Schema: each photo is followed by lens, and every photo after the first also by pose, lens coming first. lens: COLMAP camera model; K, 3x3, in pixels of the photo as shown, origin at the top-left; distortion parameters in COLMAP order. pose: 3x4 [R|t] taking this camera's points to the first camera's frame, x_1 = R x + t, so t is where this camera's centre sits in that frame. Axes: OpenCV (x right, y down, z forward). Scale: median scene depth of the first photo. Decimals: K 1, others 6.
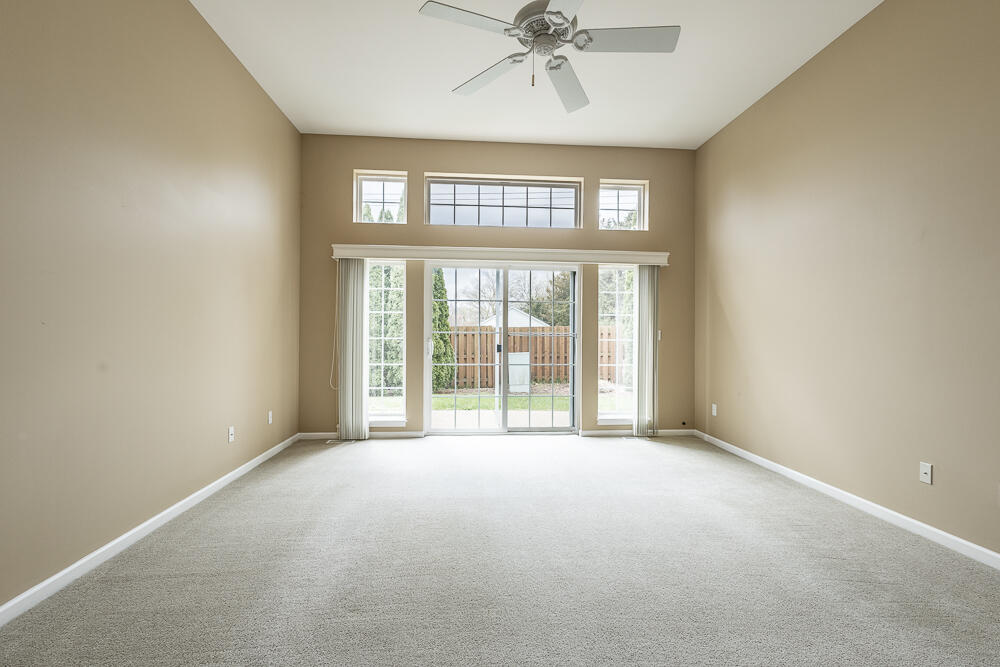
lens RADIAL K [[471.0, 0, 501.3], [0, 471.0, 334.5], [0, 0, 1]] dist [0.015923, -0.005676]
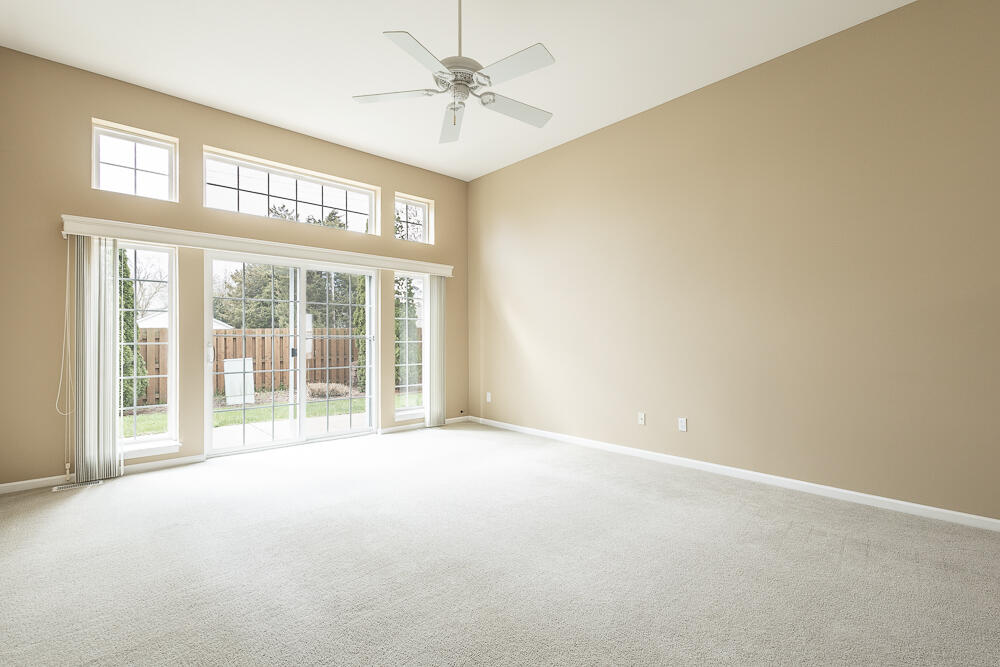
lens RADIAL K [[471.0, 0, 514.7], [0, 471.0, 333.5], [0, 0, 1]] dist [0.015923, -0.005676]
pose [[0.777575, -0.002785, 0.628784, -0.258299], [0.007164, 0.999965, -0.004430, -0.000722], [-0.628749, 0.007949, 0.777568, -0.000559]]
